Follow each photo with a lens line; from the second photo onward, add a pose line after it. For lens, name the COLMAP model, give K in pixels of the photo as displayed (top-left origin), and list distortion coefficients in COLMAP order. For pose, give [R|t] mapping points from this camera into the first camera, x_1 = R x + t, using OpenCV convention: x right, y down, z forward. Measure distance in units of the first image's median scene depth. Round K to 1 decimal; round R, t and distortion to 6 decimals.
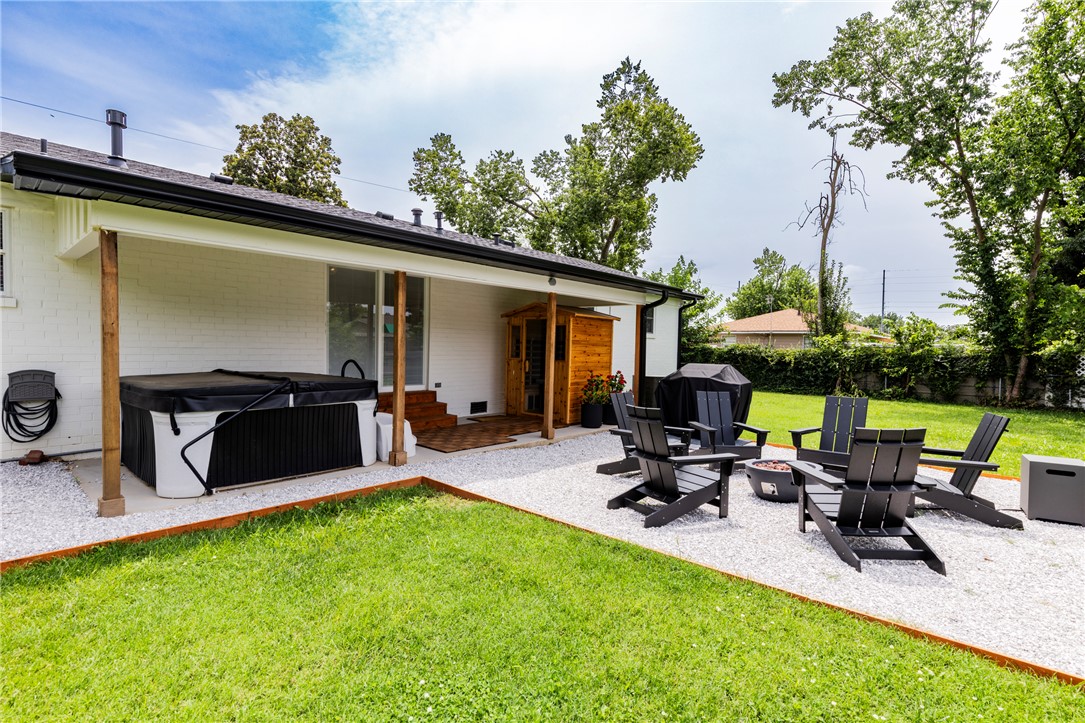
lens RADIAL K [[525.5, 0, 539.4], [0, 525.5, 360.9], [0, 0, 1]] dist [-0.001664, 0.000176]
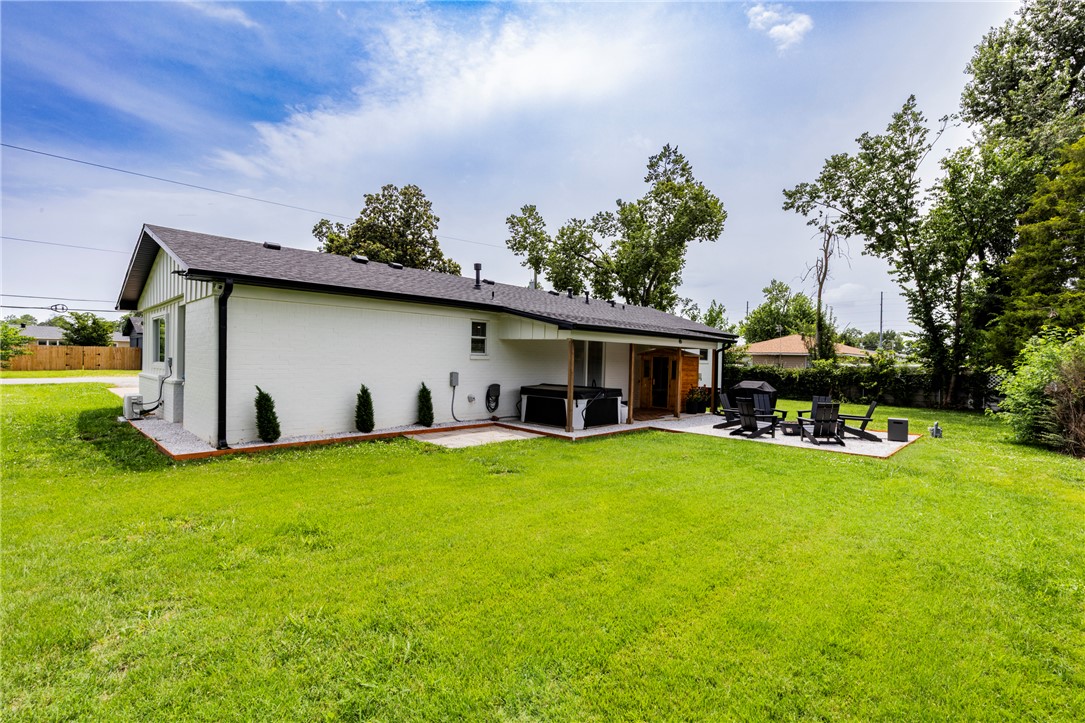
lens RADIAL K [[502.3, 0, 545.9], [0, 502.3, 361.8], [0, 0, 1]] dist [0.010533, -0.001609]
pose [[0.999893, 0.000630, -0.014582, -0.137258], [-0.000978, 0.999714, -0.023892, -0.006620], [0.014563, 0.023903, 0.999608, -0.284807]]
